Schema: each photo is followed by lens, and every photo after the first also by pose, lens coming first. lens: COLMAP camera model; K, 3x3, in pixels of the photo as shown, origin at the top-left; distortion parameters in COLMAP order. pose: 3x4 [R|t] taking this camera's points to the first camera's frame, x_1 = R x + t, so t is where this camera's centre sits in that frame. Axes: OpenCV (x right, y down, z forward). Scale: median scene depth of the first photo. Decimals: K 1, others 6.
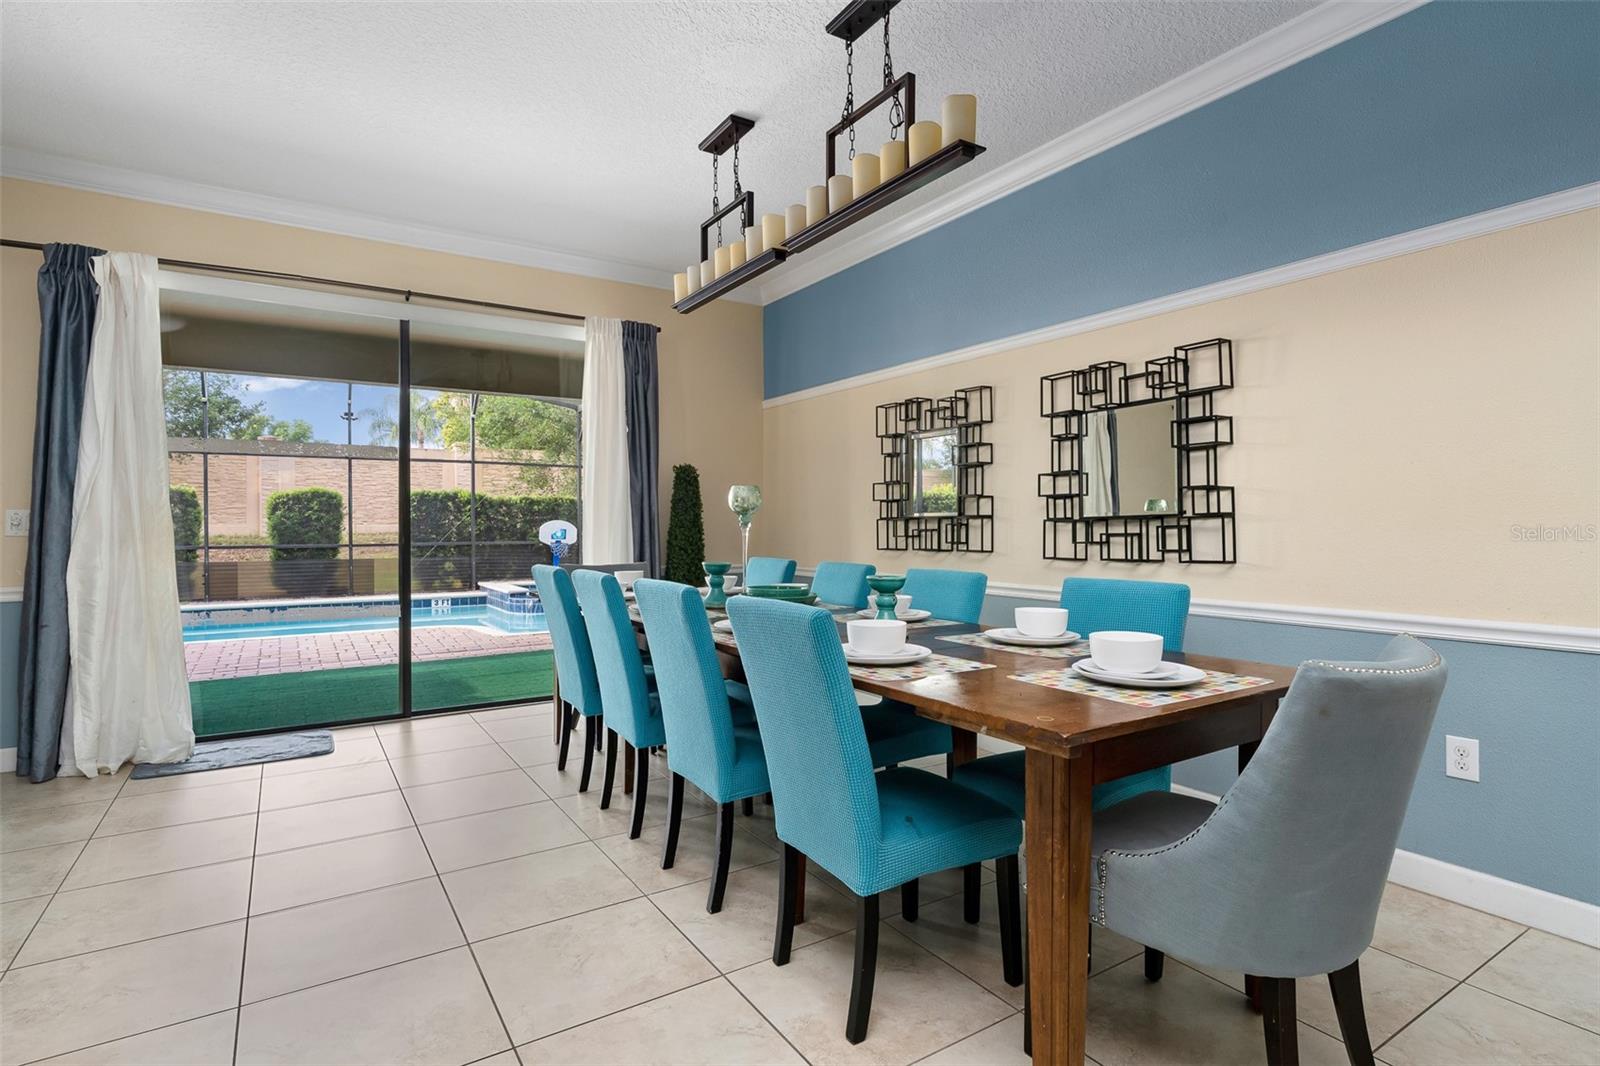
lens RADIAL K [[797.1, 0, 789.7], [0, 797.1, 534.6], [0, 0, 1]] dist [-0.017241, -0.000585]
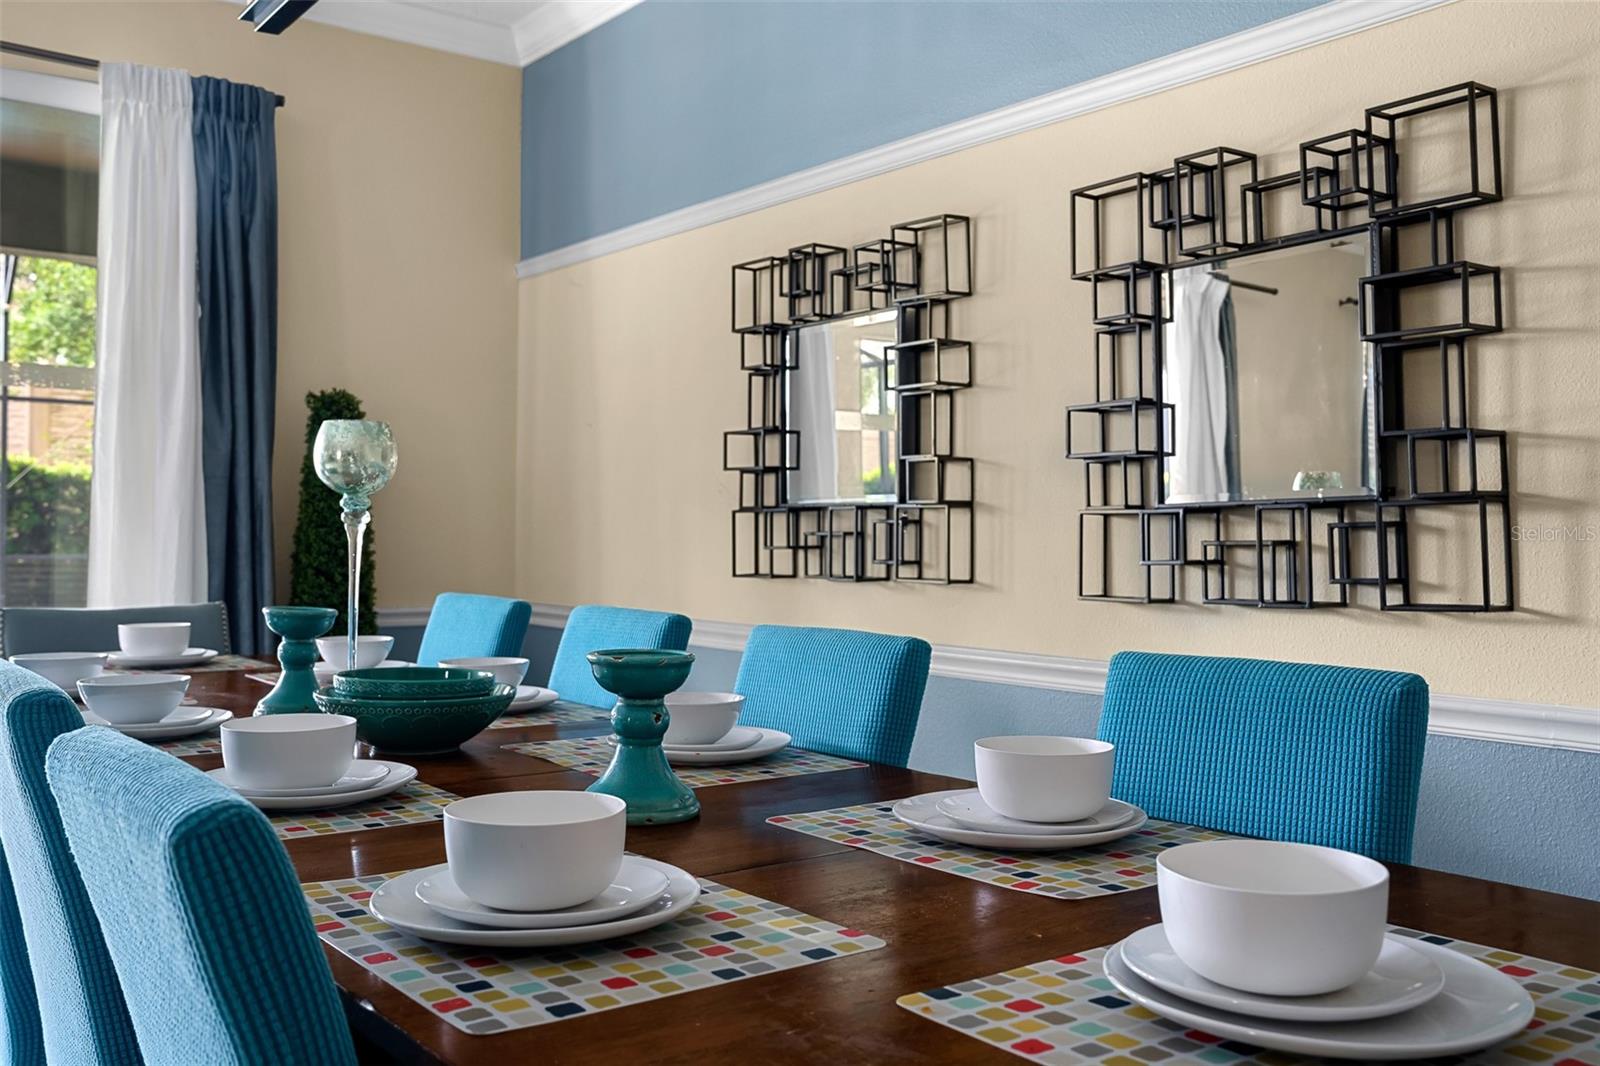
lens RADIAL K [[1427.3, 0, 788.8], [0, 1427.3, 484.7], [0, 0, 1]] dist [-0.024494, 0.022837]
pose [[0.996280, 0.007932, 0.085811, 0.093430], [-0.004225, 0.999053, -0.043303, 0.002287], [-0.086073, 0.042779, 0.995370, 0.231929]]
